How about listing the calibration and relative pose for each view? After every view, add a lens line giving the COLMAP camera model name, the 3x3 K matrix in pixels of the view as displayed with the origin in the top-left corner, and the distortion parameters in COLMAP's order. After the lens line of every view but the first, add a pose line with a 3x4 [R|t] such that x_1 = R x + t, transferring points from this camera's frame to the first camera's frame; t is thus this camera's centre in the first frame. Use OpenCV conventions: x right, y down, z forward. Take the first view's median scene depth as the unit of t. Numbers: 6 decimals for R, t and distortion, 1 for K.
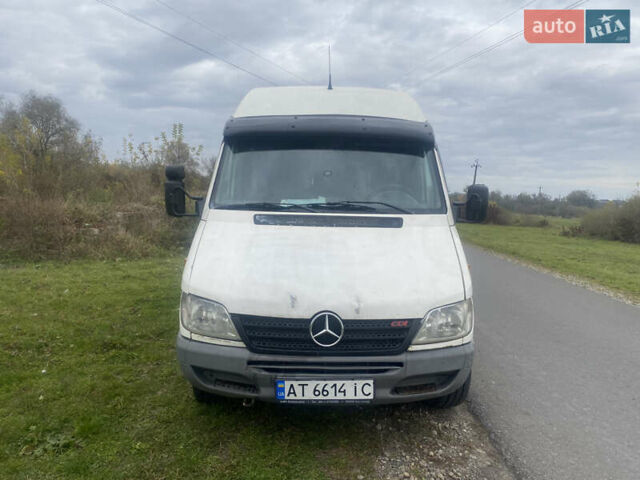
lens RADIAL K [[507.7, 0, 352.6], [0, 507.7, 237.8], [0, 0, 1]] dist [0.060460, -0.069505]
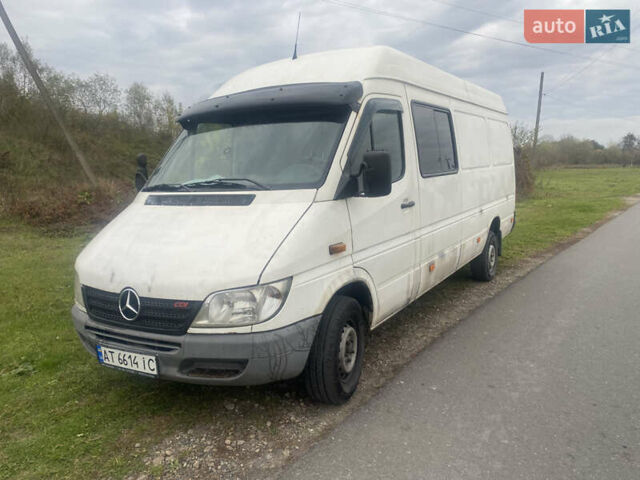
lens RADIAL K [[507.7, 0, 320.3], [0, 507.7, 244.1], [0, 0, 1]] dist [0.060460, -0.069505]
pose [[0.842478, 0.021063, -0.538319, 0.853395], [0.015986, 0.997818, 0.064060, -0.007581], [0.538494, -0.062575, 0.840303, 0.322099]]
